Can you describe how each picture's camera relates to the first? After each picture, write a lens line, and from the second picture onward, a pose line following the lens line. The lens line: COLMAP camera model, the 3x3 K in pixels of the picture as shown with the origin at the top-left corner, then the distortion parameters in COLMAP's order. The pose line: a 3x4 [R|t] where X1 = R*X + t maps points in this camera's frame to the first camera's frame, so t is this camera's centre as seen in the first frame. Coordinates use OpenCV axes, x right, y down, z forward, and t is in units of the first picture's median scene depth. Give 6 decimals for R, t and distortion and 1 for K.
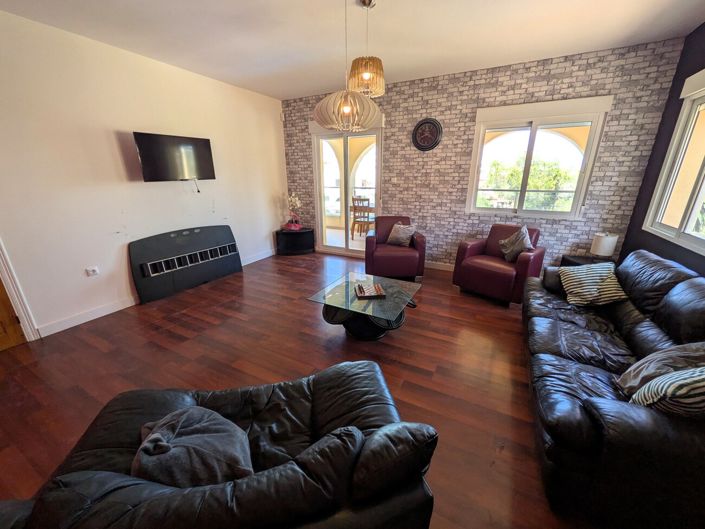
lens RADIAL K [[277.8, 0, 353.5], [0, 277.8, 264.1], [0, 0, 1]] dist [0.002554, -0.001001]
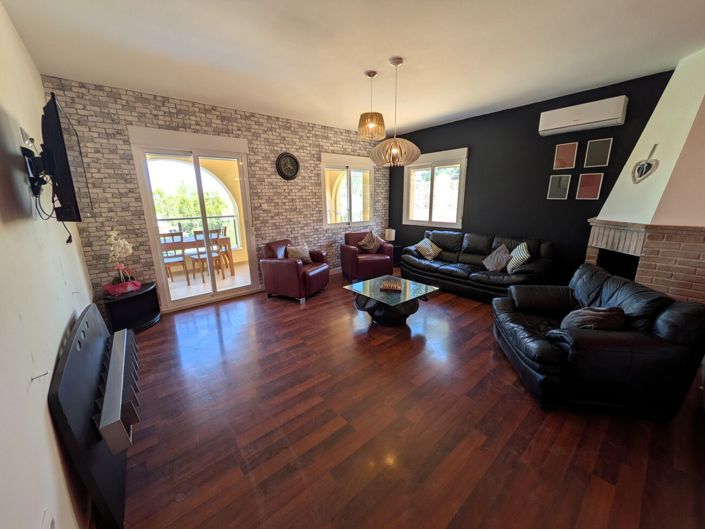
lens RADIAL K [[277.8, 0, 352.3], [0, 277.8, 263.7], [0, 0, 1]] dist [0.002554, -0.001001]
pose [[0.369951, -0.215484, 0.903716, -0.746477], [0.302331, 0.947707, 0.102209, -0.124479], [-0.878483, 0.235409, 0.415752, 0.389103]]
